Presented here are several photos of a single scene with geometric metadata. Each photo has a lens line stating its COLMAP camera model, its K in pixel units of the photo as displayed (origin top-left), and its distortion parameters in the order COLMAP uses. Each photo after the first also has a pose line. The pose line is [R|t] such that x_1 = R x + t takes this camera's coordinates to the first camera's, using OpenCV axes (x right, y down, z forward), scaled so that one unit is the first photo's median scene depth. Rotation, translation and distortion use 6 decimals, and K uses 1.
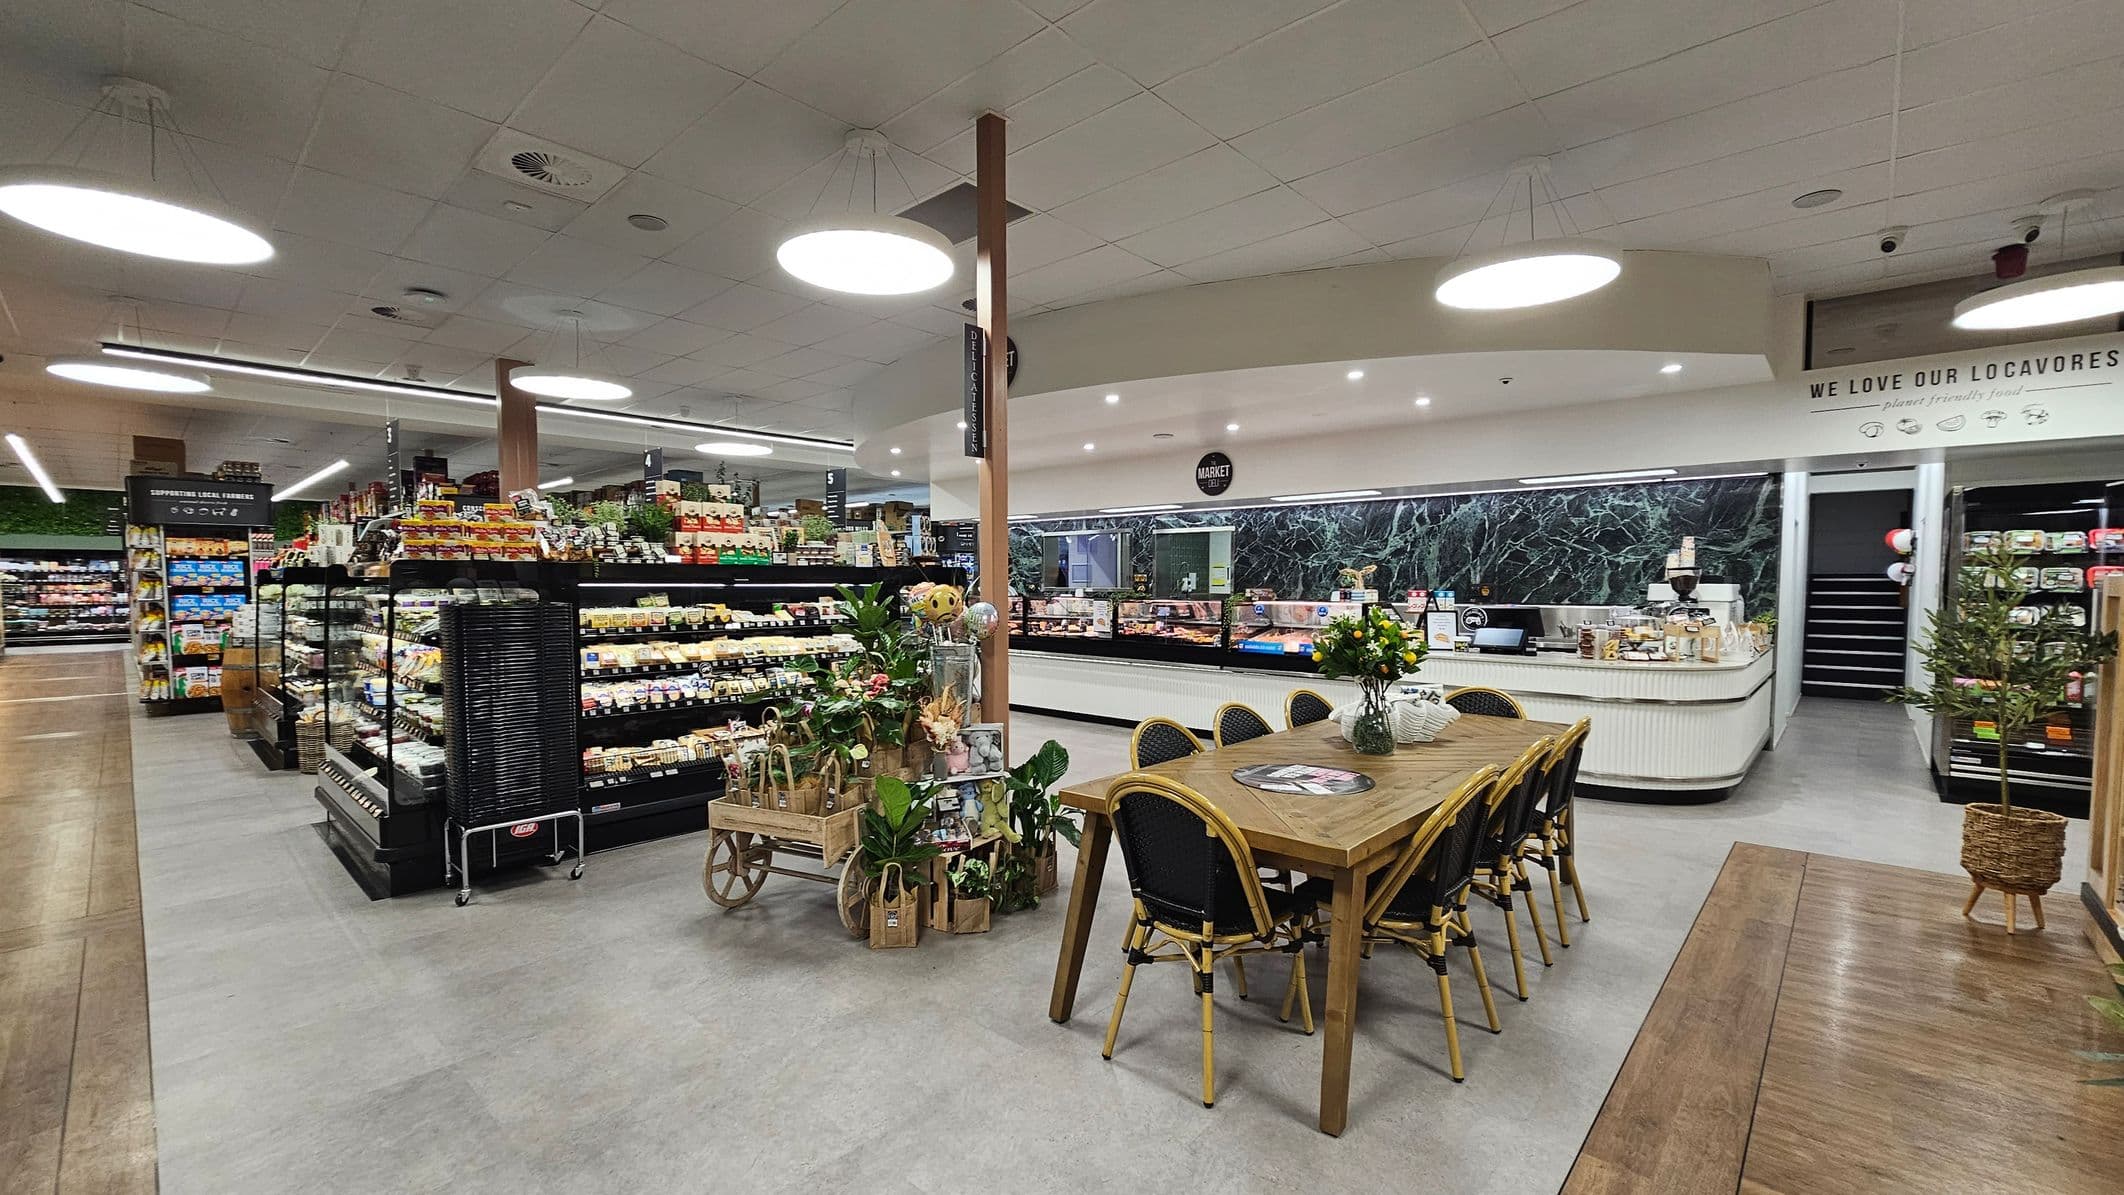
lens RADIAL K [[871.7, 0, 1066.8], [0, 871.7, 623.9], [0, 0, 1]] dist [0.000122, -0.000182]
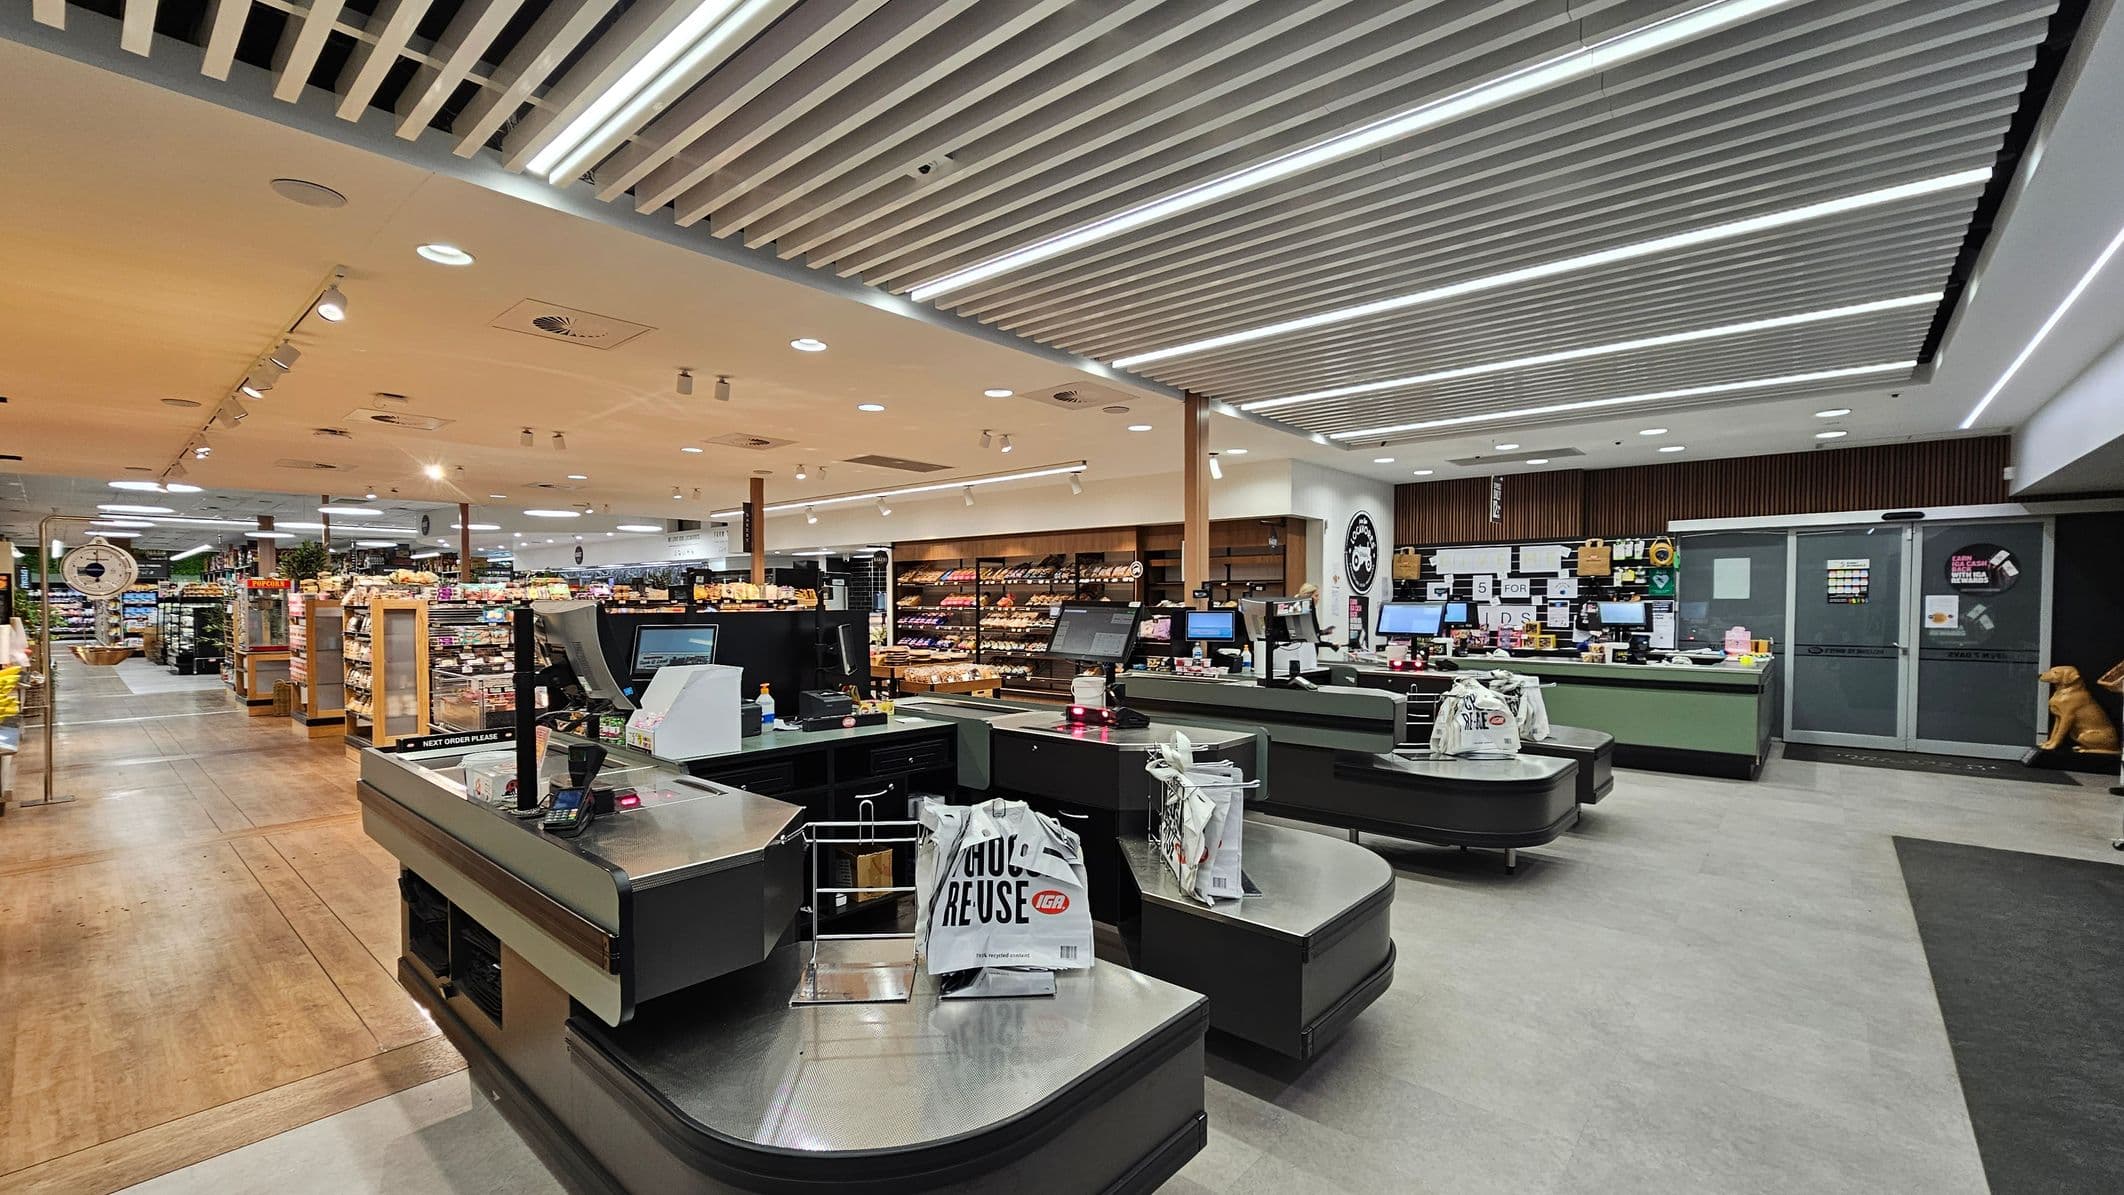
lens RADIAL K [[871.7, 0, 1051.7], [0, 871.7, 622.7], [0, 0, 1]] dist [0.000122, -0.000182]
pose [[0.999736, -0.000980, 0.022943, 1.637695], [0.001543, 0.999698, -0.024535, 0.080322], [-0.022912, 0.024564, 0.999436, -1.620208]]
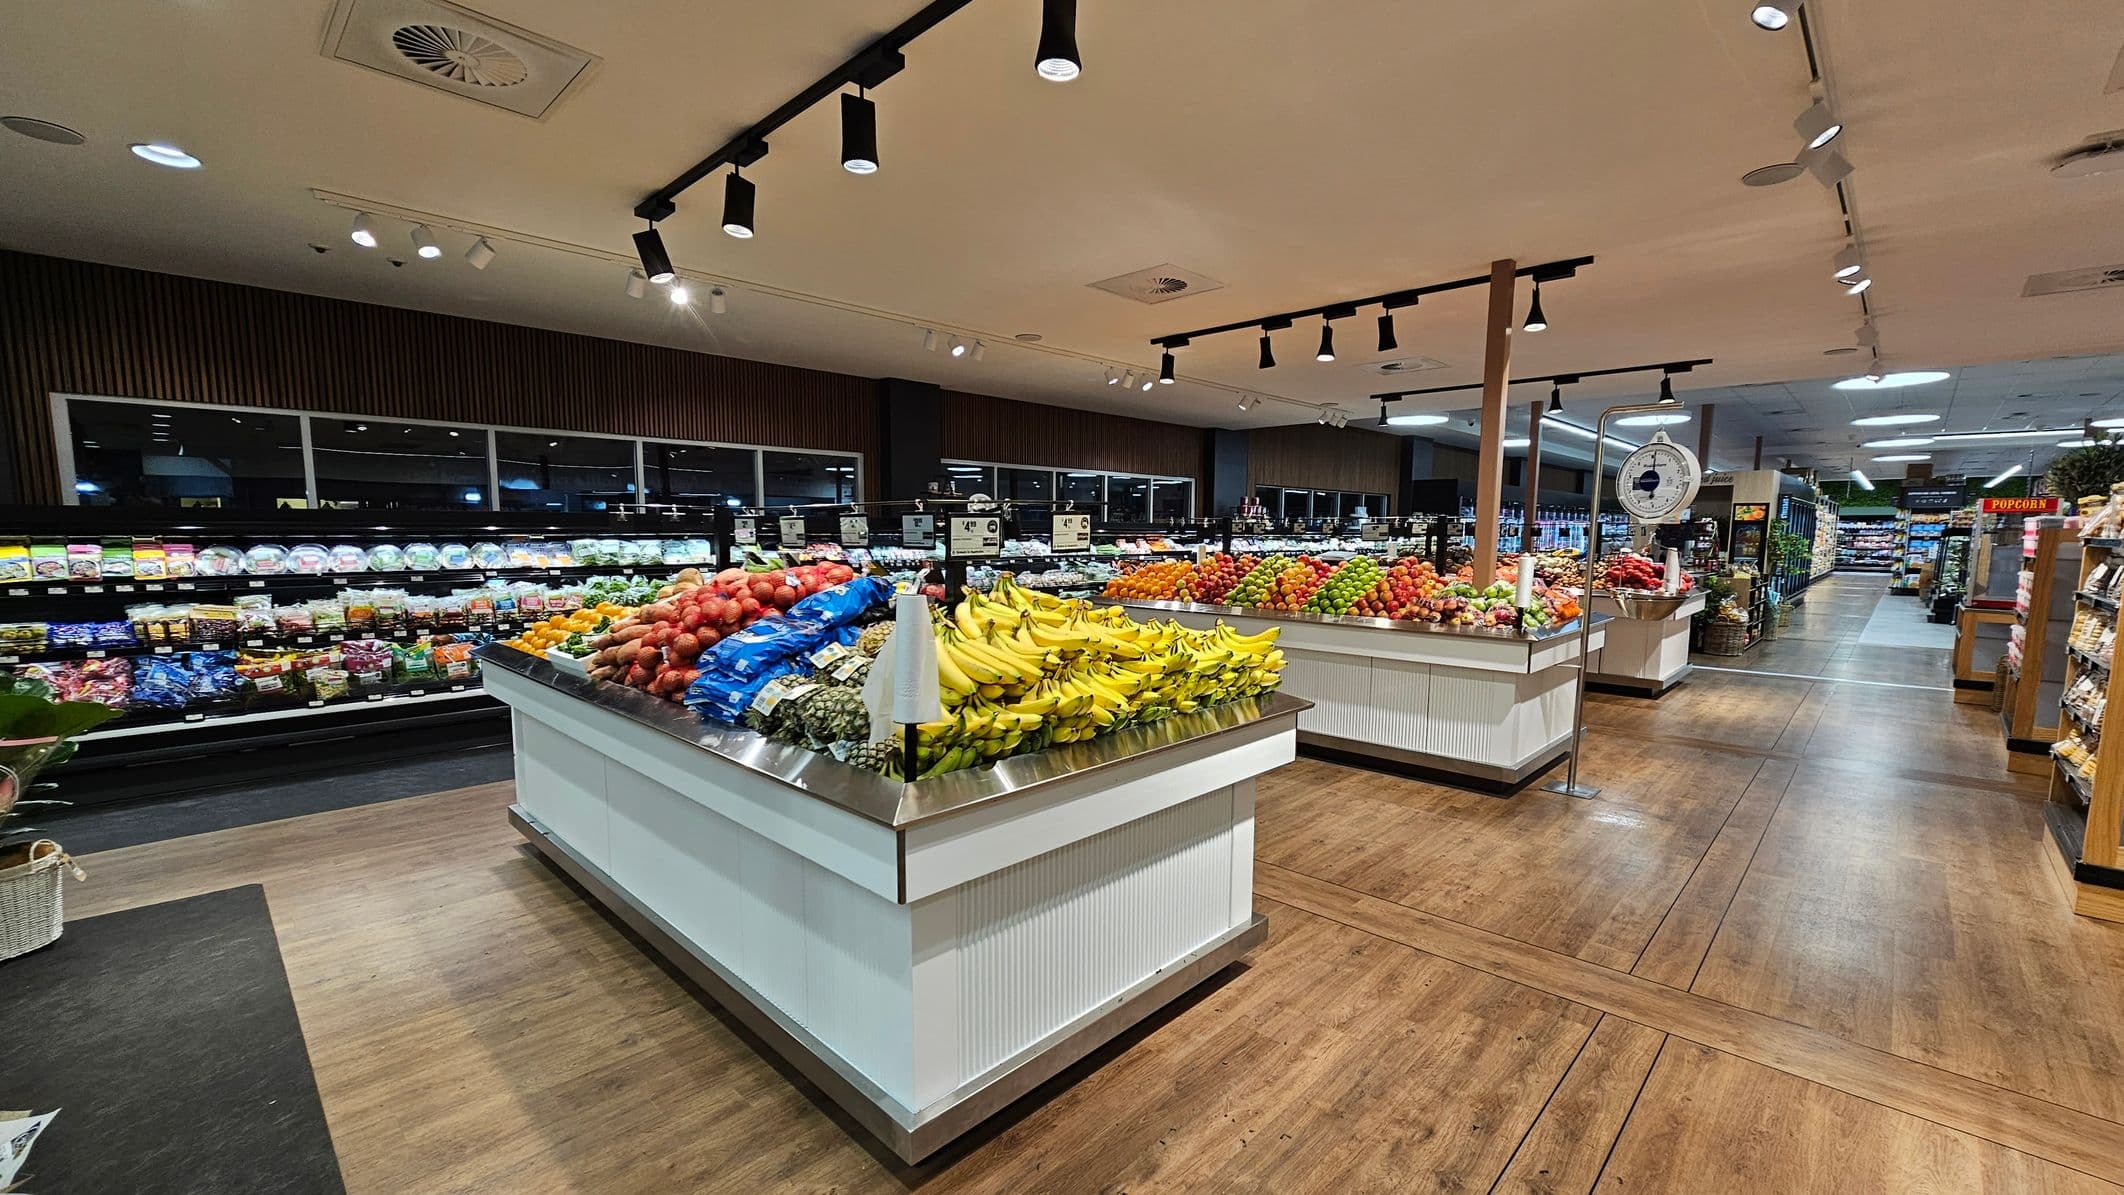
lens RADIAL K [[871.7, 0, 1071.4], [0, 871.7, 624.7], [0, 0, 1]] dist [0.000122, -0.000182]
pose [[-0.022094, 0.109342, -0.993759, 1.362692], [-0.057146, 0.992238, 0.110445, 0.062583], [0.998121, 0.059230, -0.015674, -1.178468]]
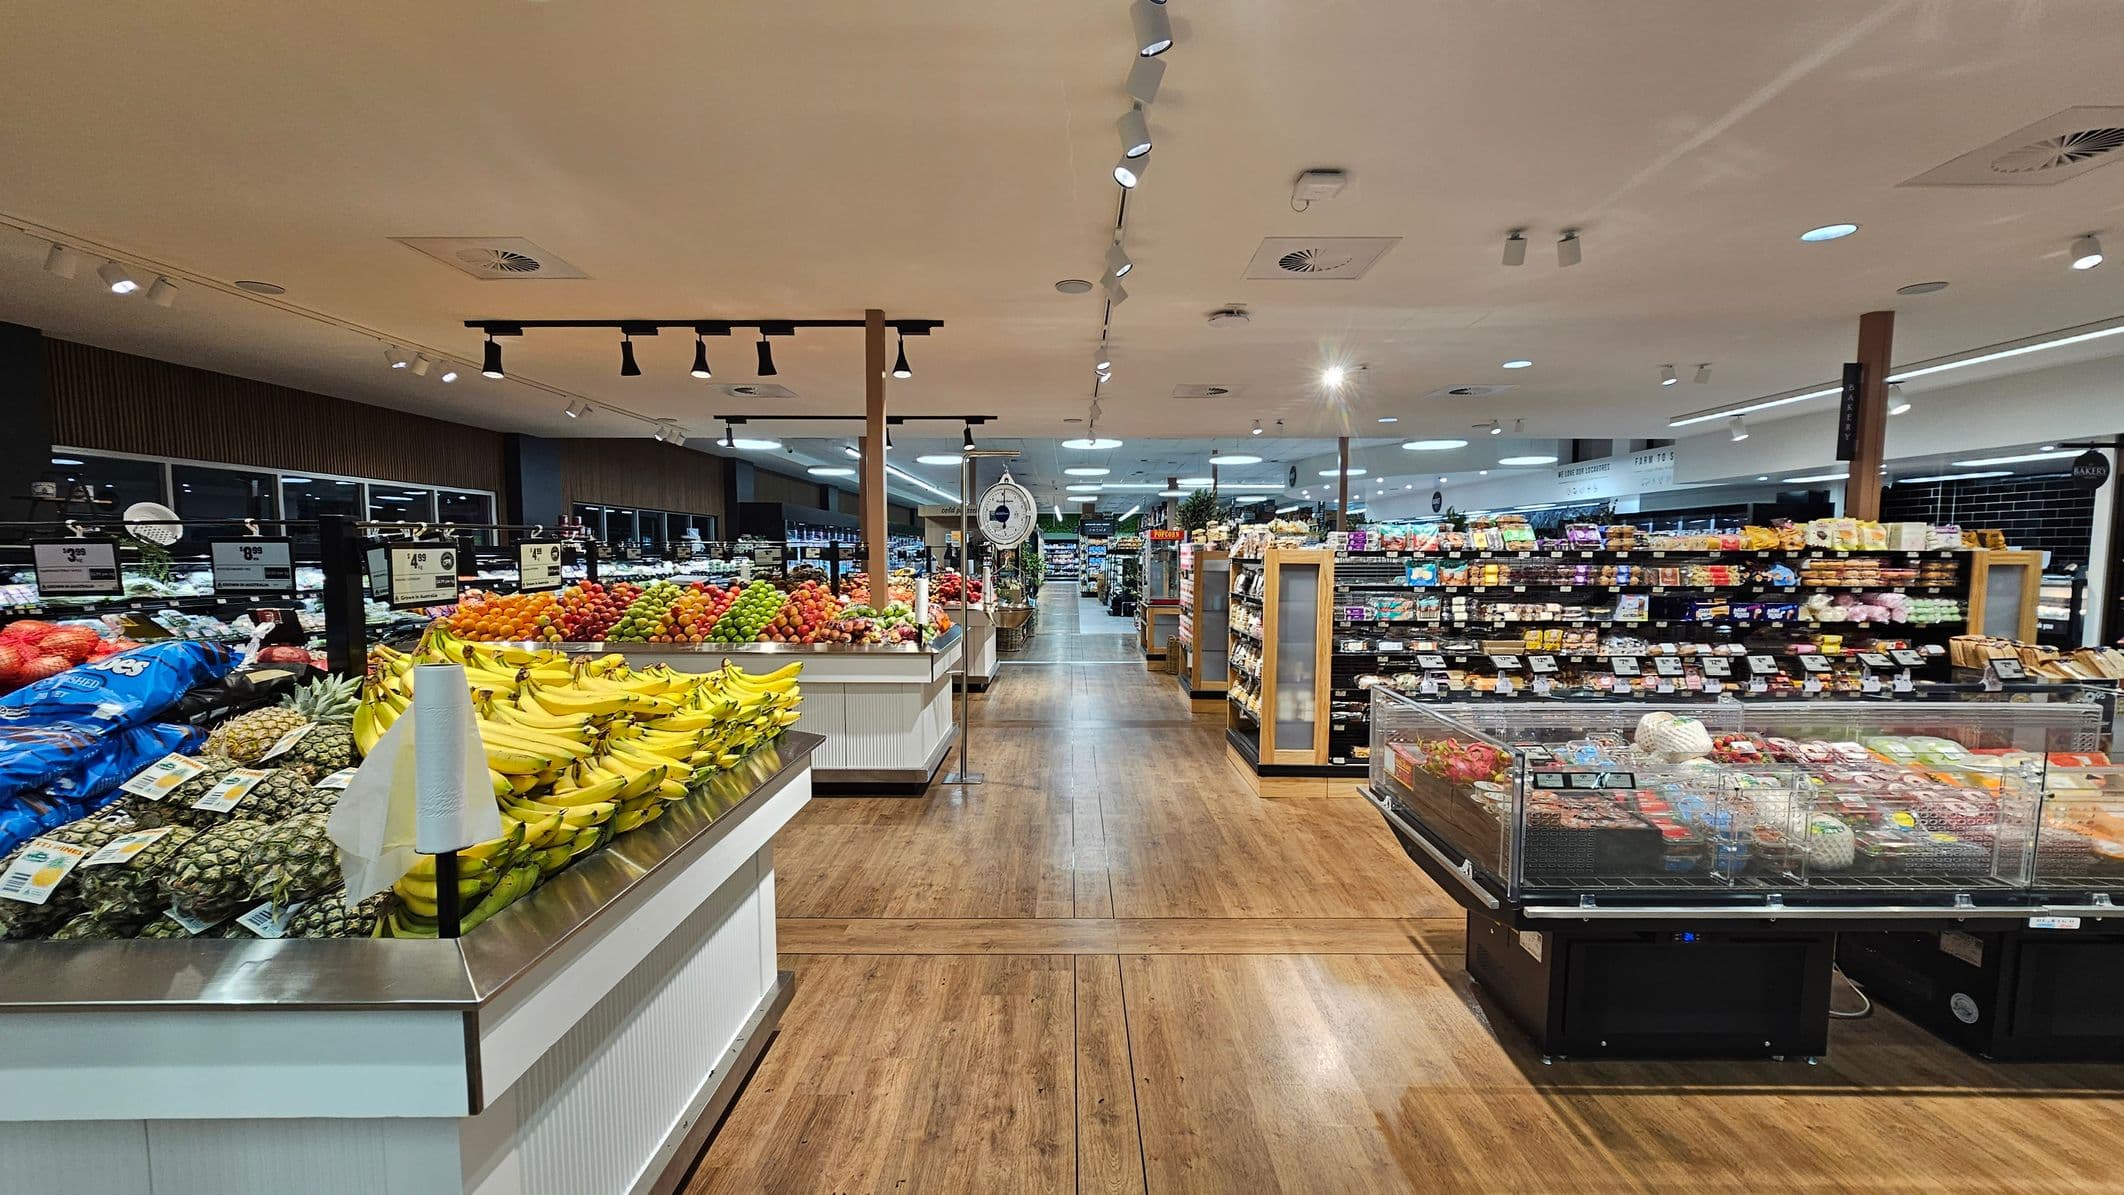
lens RADIAL K [[871.7, 0, 1075.3], [0, 871.7, 620.0], [0, 0, 1]] dist [0.000122, -0.000182]
pose [[0.678101, 0.058685, -0.732622, 1.332751], [-0.040266, 0.998276, 0.042695, 0.062929], [0.733865, 0.000548, 0.679295, -1.239254]]
